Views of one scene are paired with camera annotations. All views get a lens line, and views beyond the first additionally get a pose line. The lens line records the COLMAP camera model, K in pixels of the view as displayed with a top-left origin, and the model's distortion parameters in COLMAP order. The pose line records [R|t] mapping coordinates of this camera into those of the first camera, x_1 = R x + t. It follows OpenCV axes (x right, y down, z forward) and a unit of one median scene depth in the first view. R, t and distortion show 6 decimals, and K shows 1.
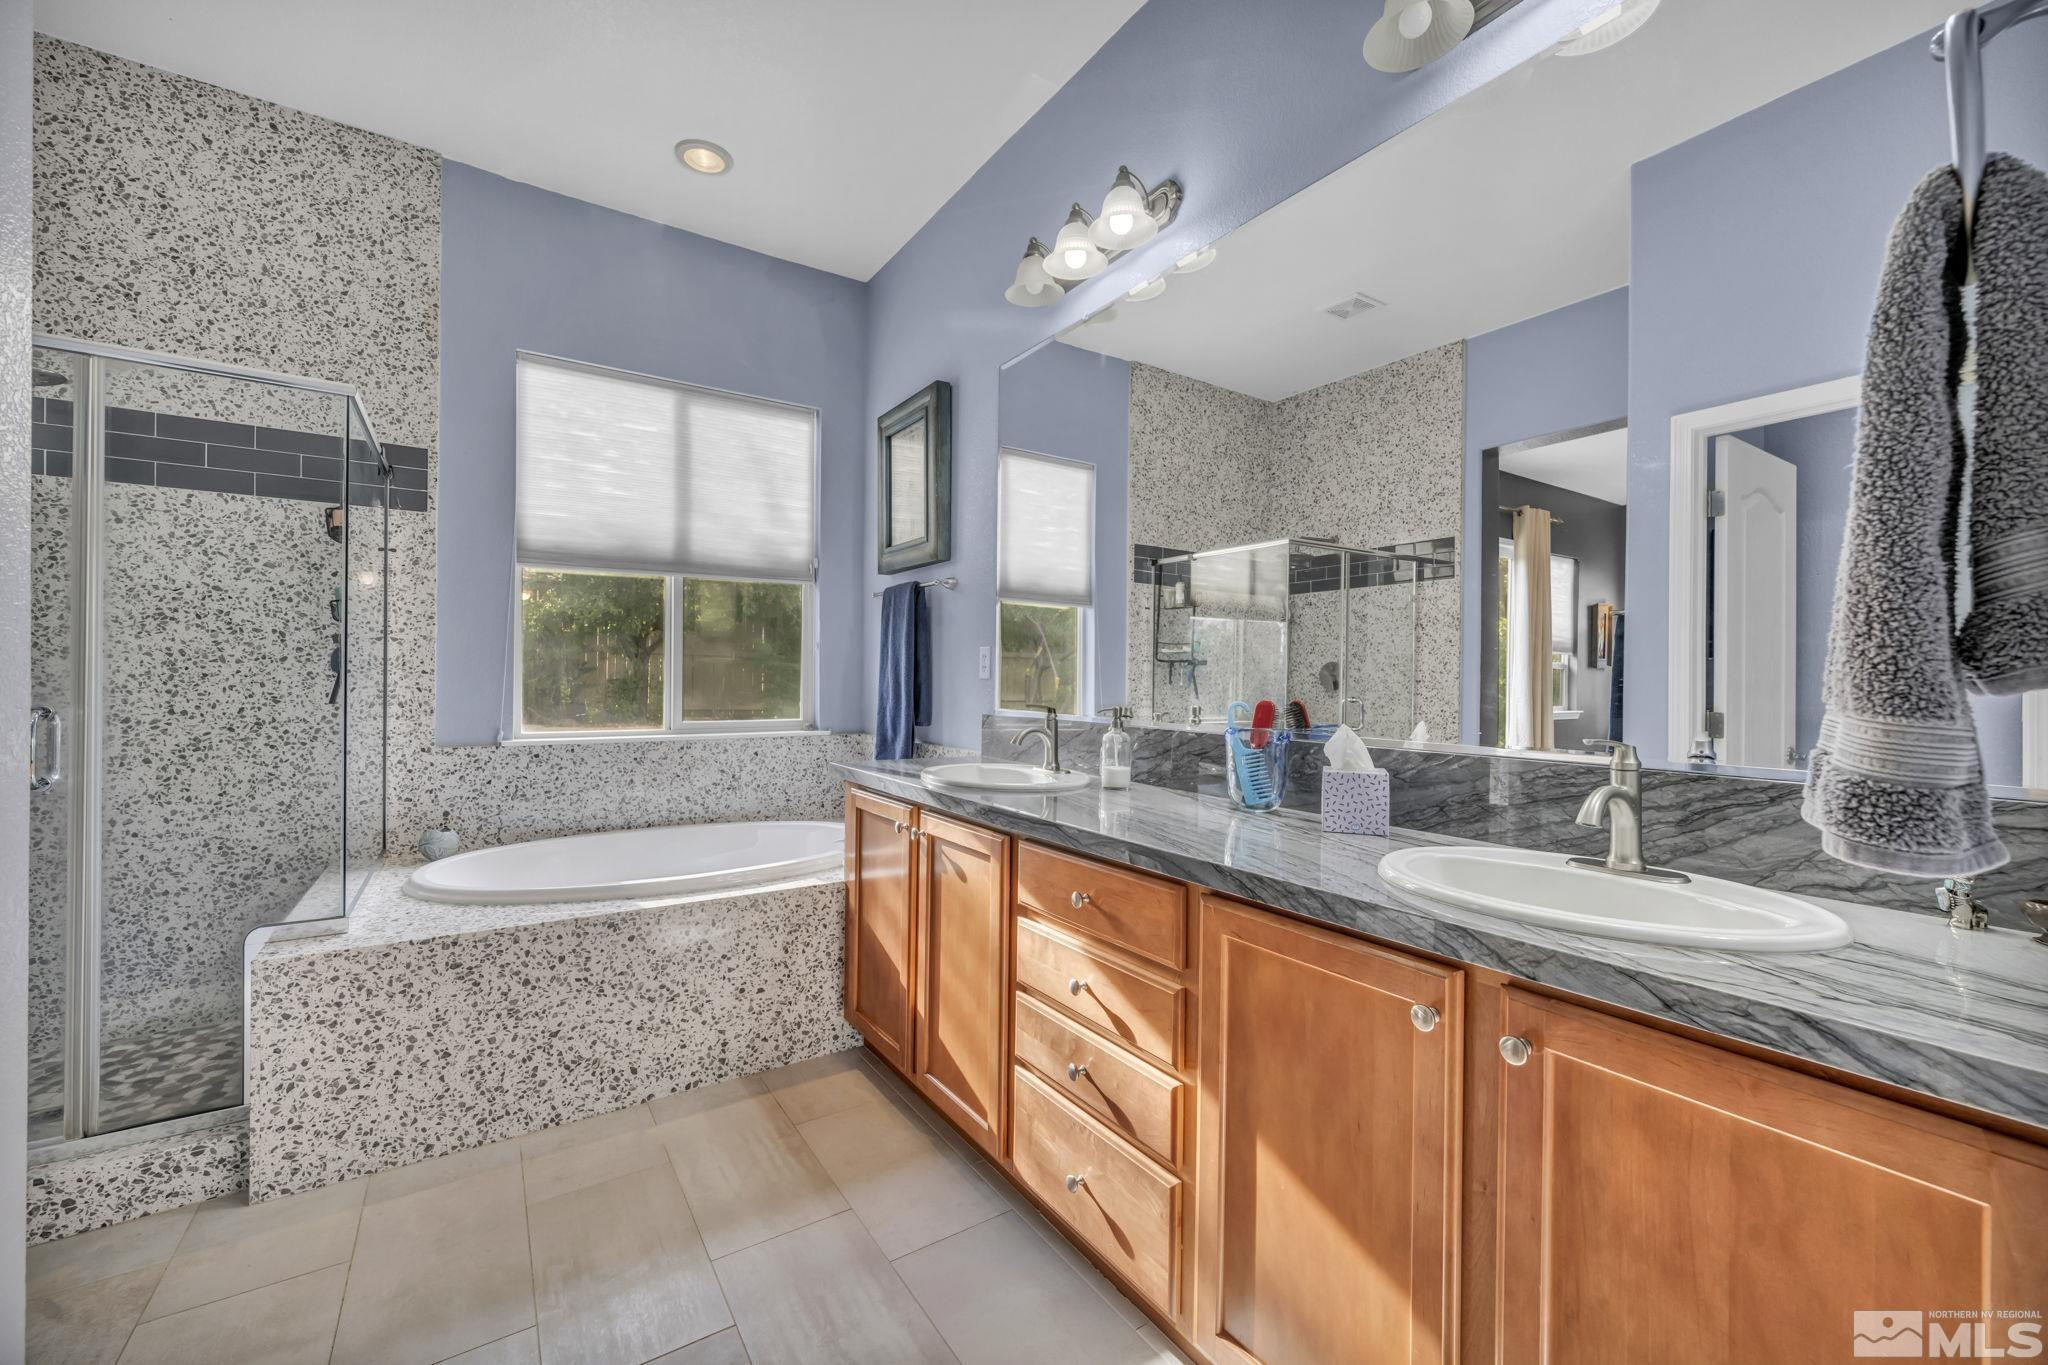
lens RADIAL K [[816.8, 0, 1030.3], [0, 816.8, 678.9], [0, 0, 1]] dist [-0.003096, 0.000852]
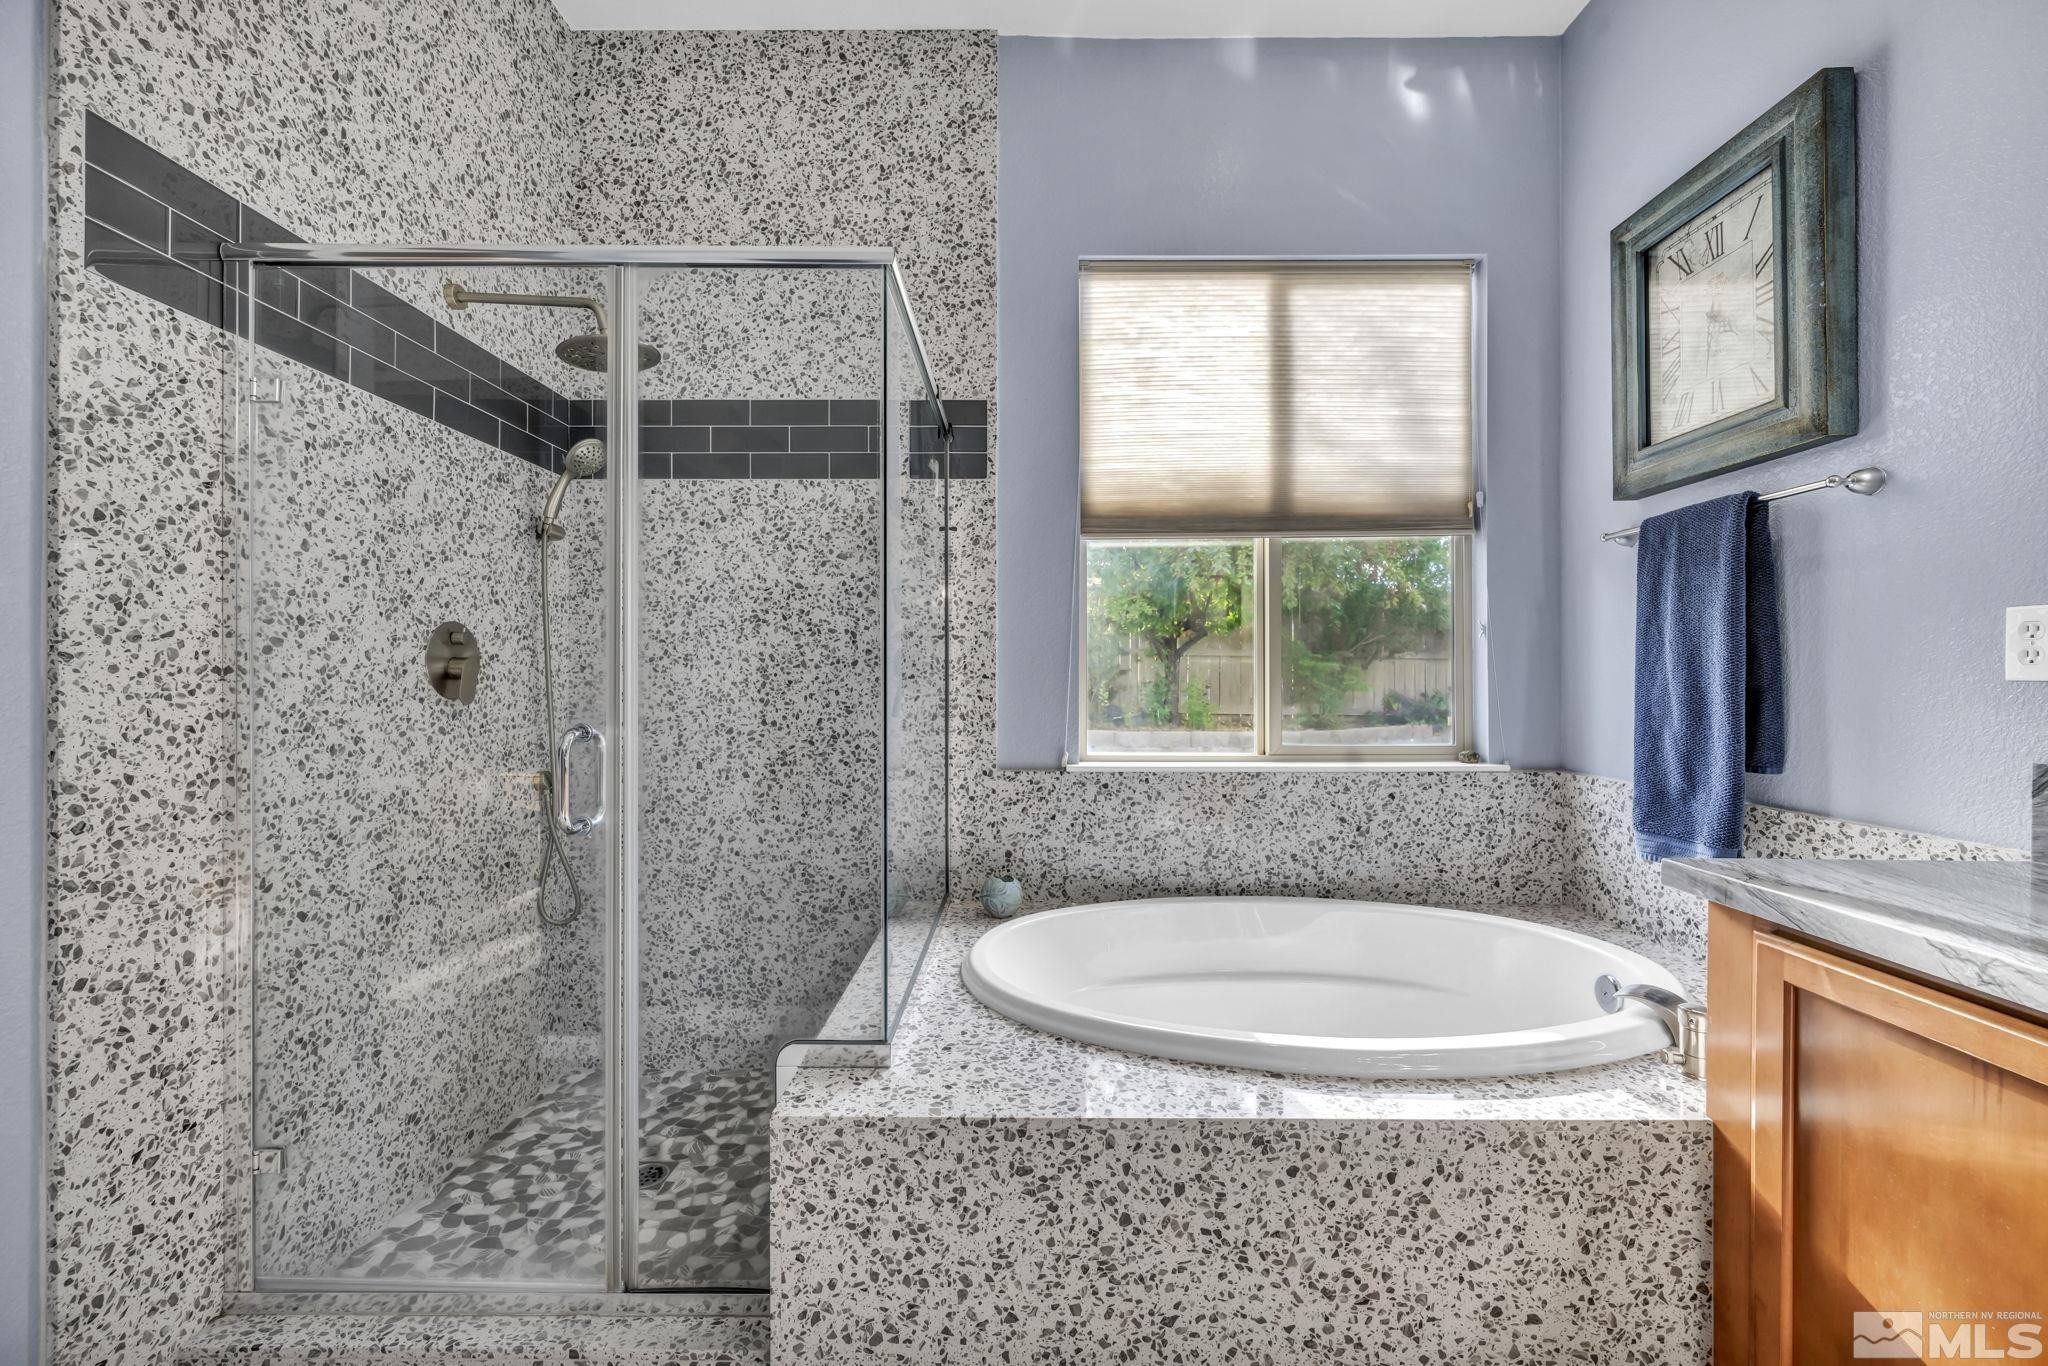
lens RADIAL K [[816.8, 0, 1025.0], [0, 816.8, 678.7], [0, 0, 1]] dist [-0.003096, 0.000852]
pose [[0.825545, -0.007444, -0.564287, -0.285274], [0.006618, 0.999972, -0.003509, -0.003563], [0.564297, -0.000838, 0.825571, 0.398027]]
